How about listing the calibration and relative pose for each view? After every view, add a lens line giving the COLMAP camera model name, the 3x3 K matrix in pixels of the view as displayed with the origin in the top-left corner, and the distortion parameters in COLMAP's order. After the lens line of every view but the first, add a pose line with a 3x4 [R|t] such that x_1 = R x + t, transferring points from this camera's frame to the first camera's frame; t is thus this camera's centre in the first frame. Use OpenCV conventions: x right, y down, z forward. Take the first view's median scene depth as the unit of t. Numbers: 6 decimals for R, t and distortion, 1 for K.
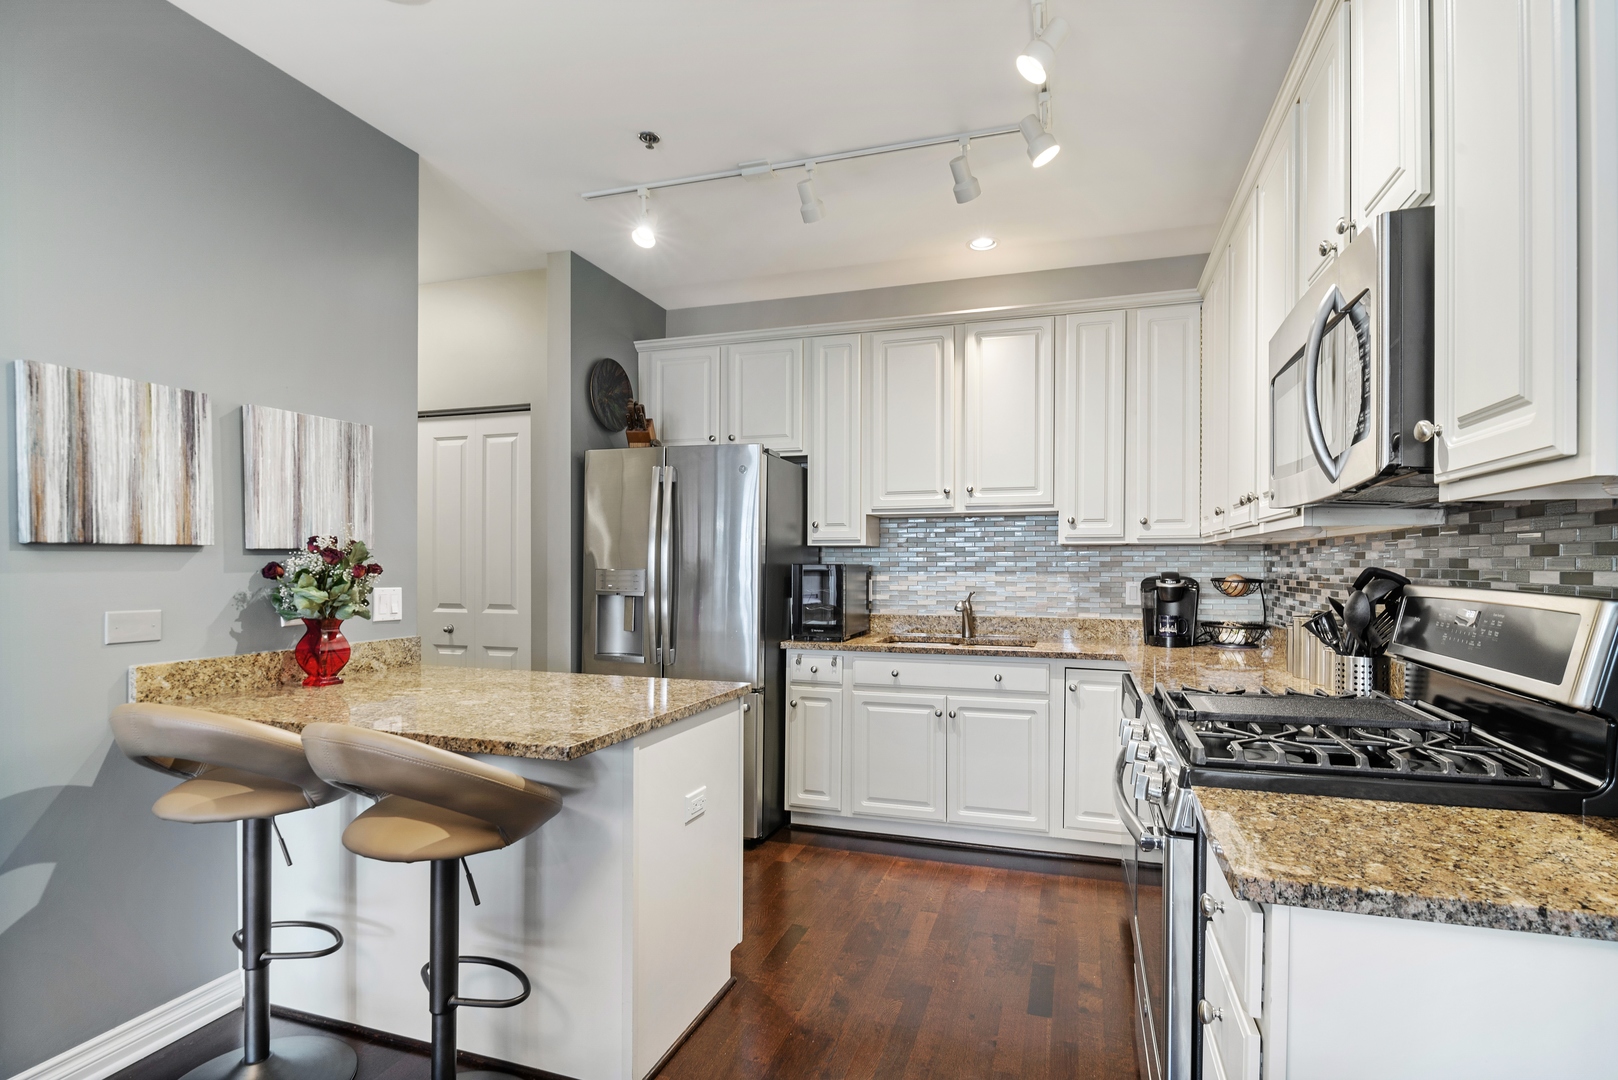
lens RADIAL K [[785.0, 0, 801.4], [0, 785.0, 570.7], [0, 0, 1]] dist [-0.004833, -0.004474]
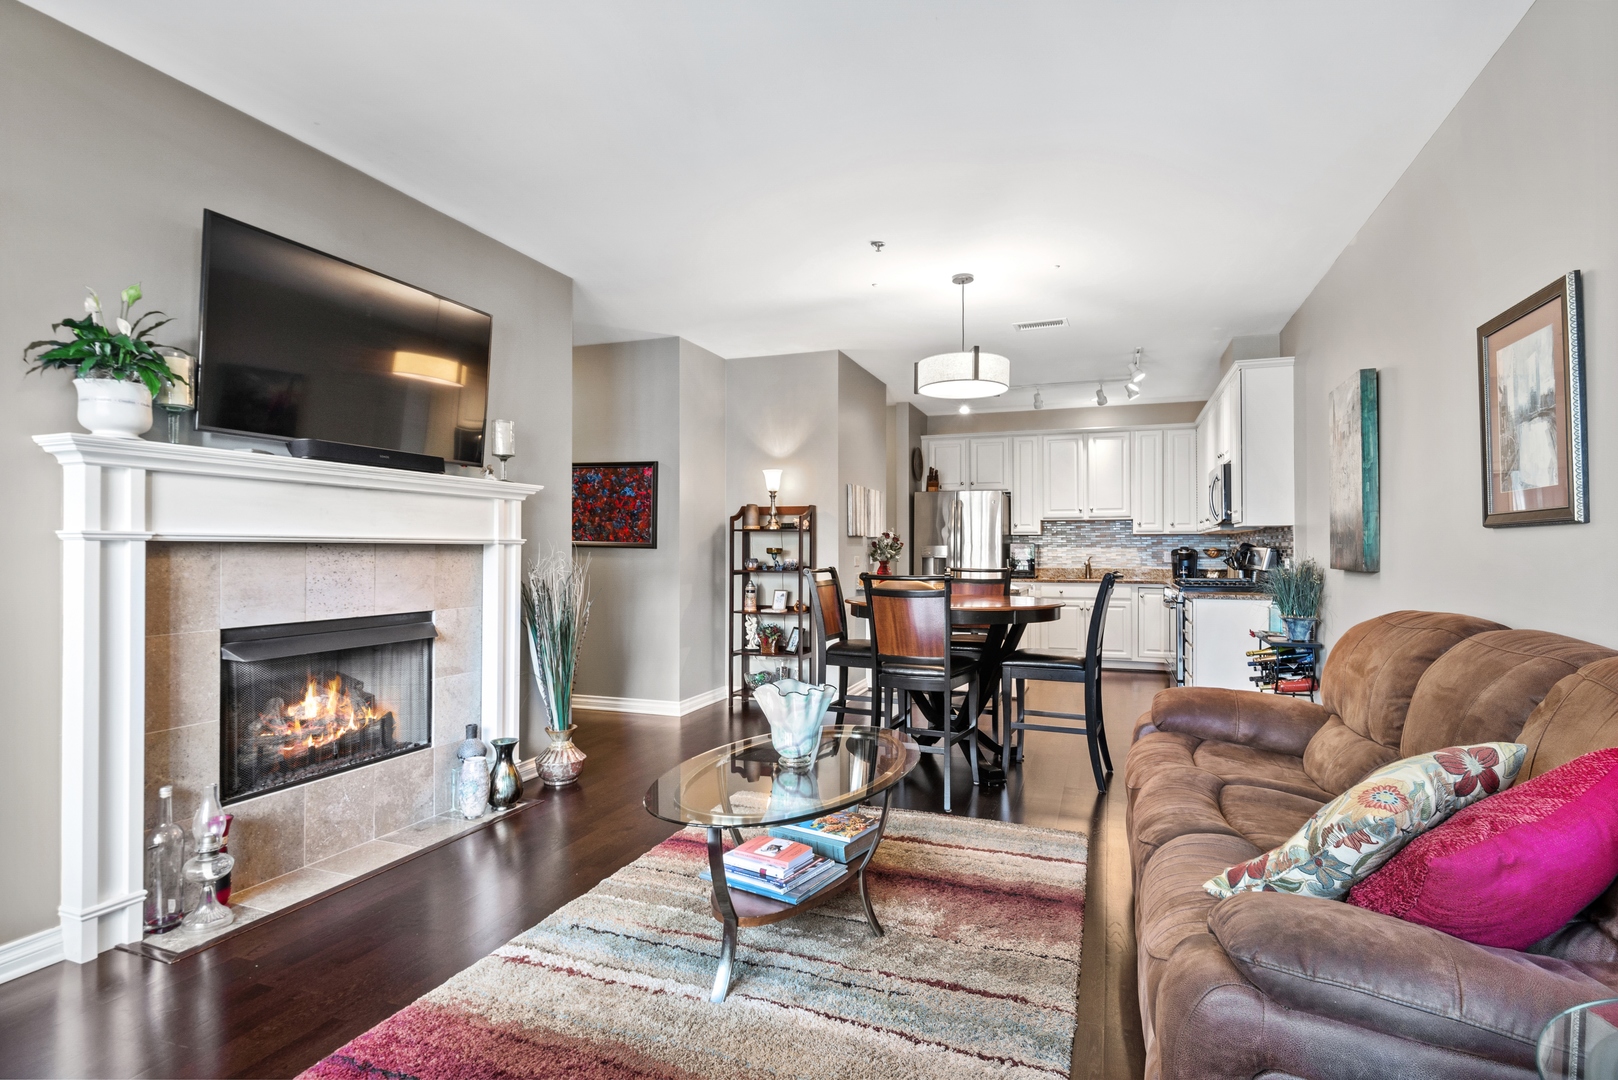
lens RADIAL K [[785.0, 0, 802.8], [0, 785.0, 539.2], [0, 0, 1]] dist [-0.004833, -0.004474]
pose [[0.999228, 0.000193, -0.039275, -0.555119], [-0.001055, 0.999759, -0.021937, 0.031727], [0.039261, 0.021961, 0.998988, -1.339688]]
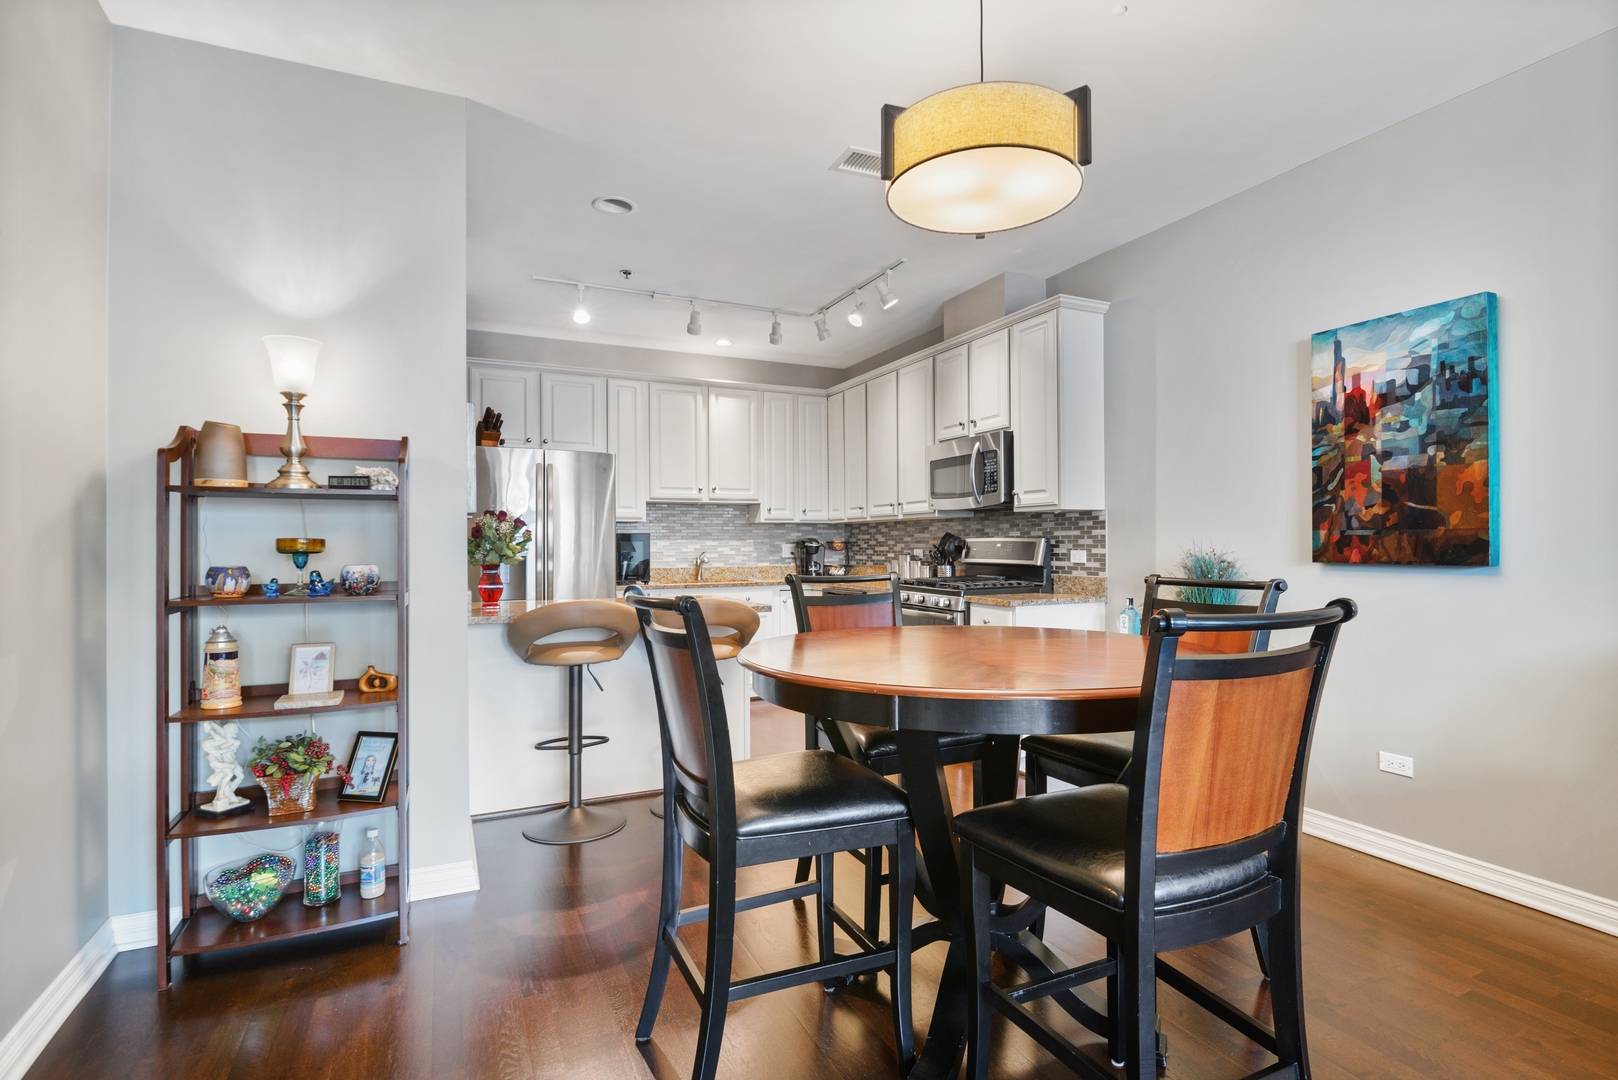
lens RADIAL K [[785.0, 0, 816.1], [0, 785.0, 542.1], [0, 0, 1]] dist [-0.004833, -0.004474]
pose [[0.713527, -0.002927, 0.700622, -0.860578], [0.011340, 0.999909, -0.007371, 0.025414], [-0.700536, 0.013204, 0.713495, -0.346789]]
